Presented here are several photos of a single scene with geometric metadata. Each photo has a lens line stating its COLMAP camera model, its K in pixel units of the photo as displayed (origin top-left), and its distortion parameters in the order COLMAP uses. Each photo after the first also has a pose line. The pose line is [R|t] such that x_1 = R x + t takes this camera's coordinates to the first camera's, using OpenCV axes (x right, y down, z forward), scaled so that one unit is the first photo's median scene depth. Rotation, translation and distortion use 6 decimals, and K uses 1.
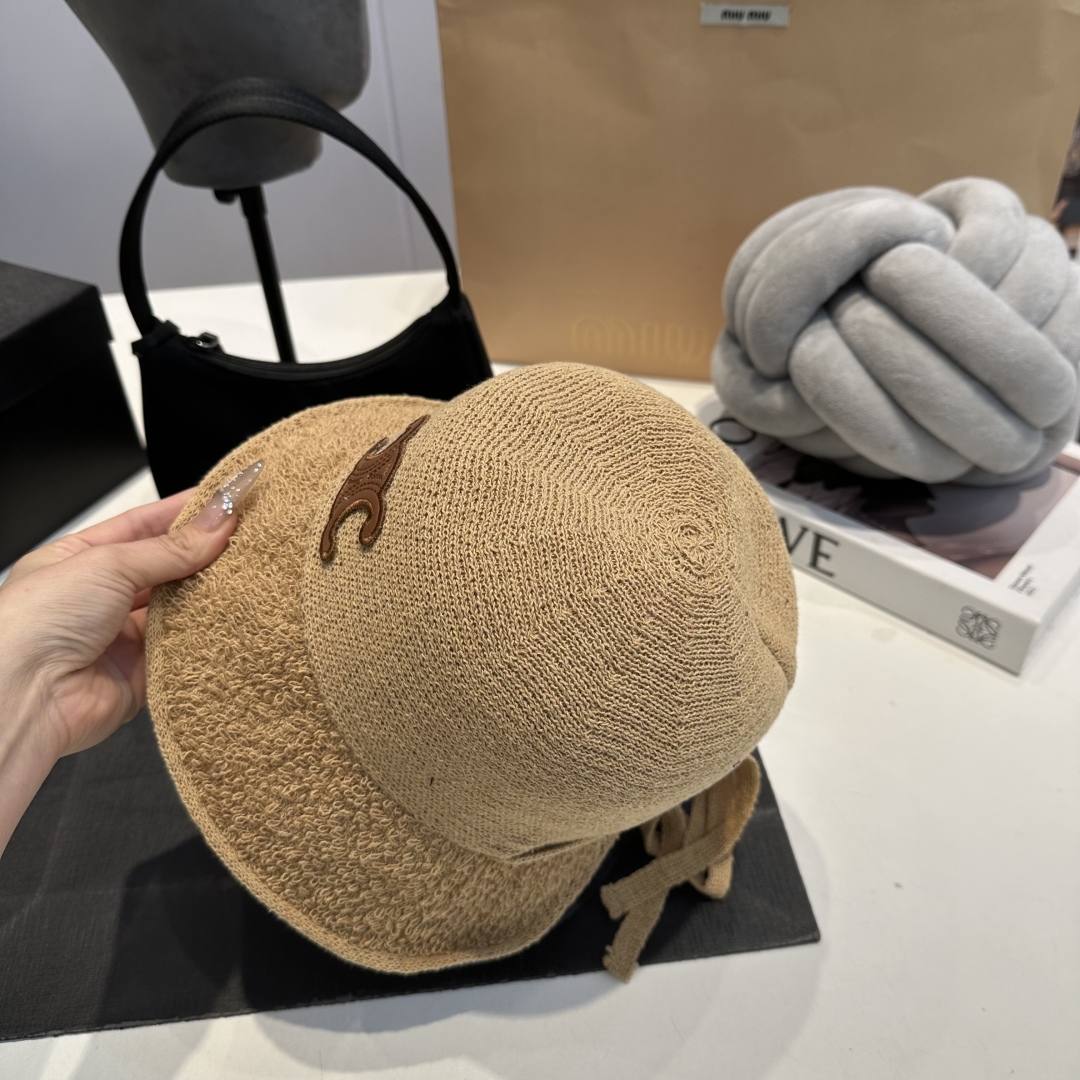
lens RADIAL K [[999.7, 0, 532.0], [0, 999.7, 539.3], [0, 0, 1]] dist [0.044620, -0.134493]
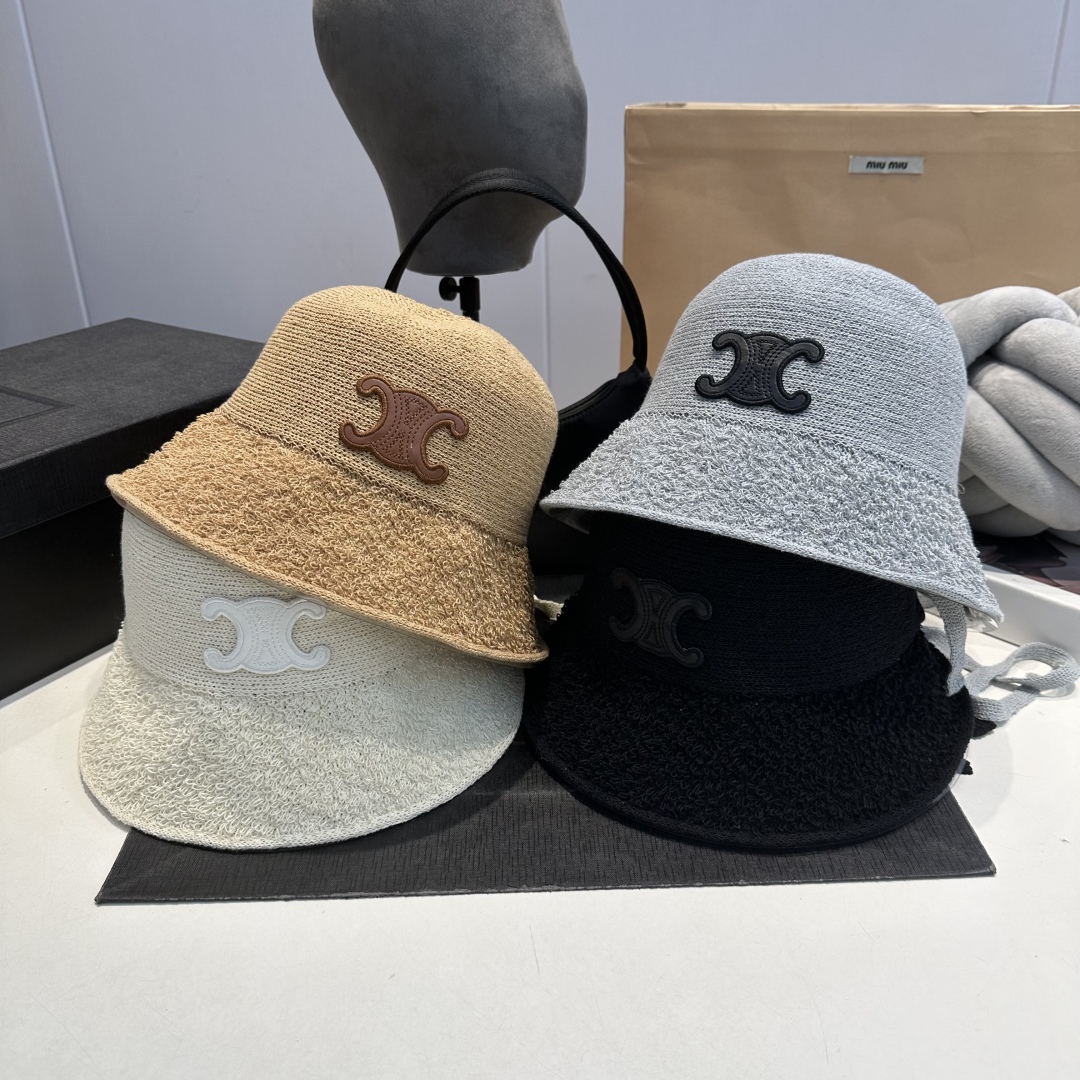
lens RADIAL K [[993.9, 0, 544.2], [0, 993.9, 552.9], [0, 0, 1]] dist [-0.000268, -0.031780]
pose [[0.996347, 0.054487, -0.065761, -0.111673], [-0.068141, 0.971374, -0.227571, 0.273504], [0.051479, 0.231221, 0.971538, -0.100565]]
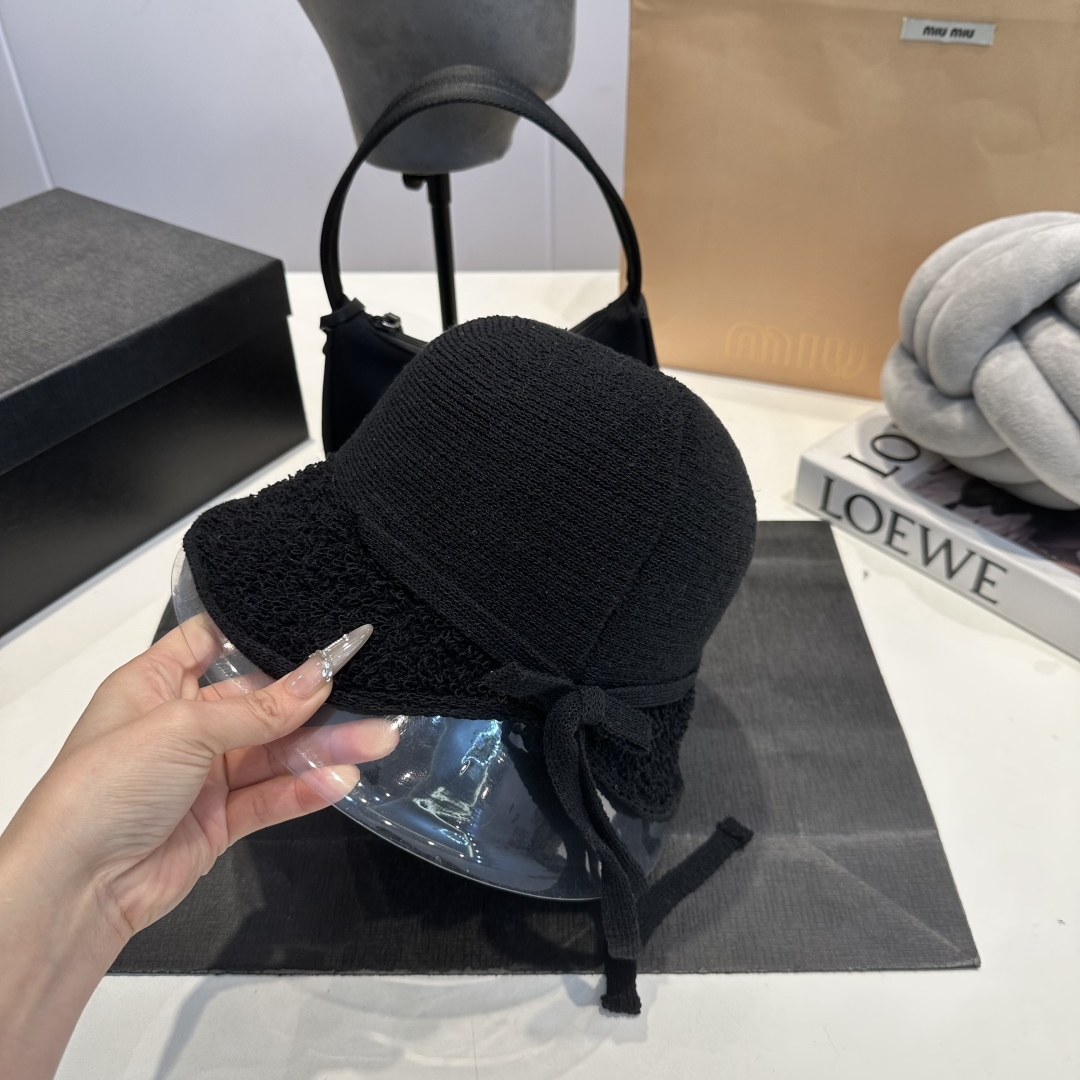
lens RADIAL K [[1005.4, 0, 537.3], [0, 1005.4, 536.3], [0, 0, 1]] dist [0.033016, -0.117725]
pose [[0.993358, 0.085671, -0.076815, -0.082772], [-0.086498, 0.996224, -0.007491, 0.019565], [0.075883, 0.014085, 0.997017, -0.014859]]
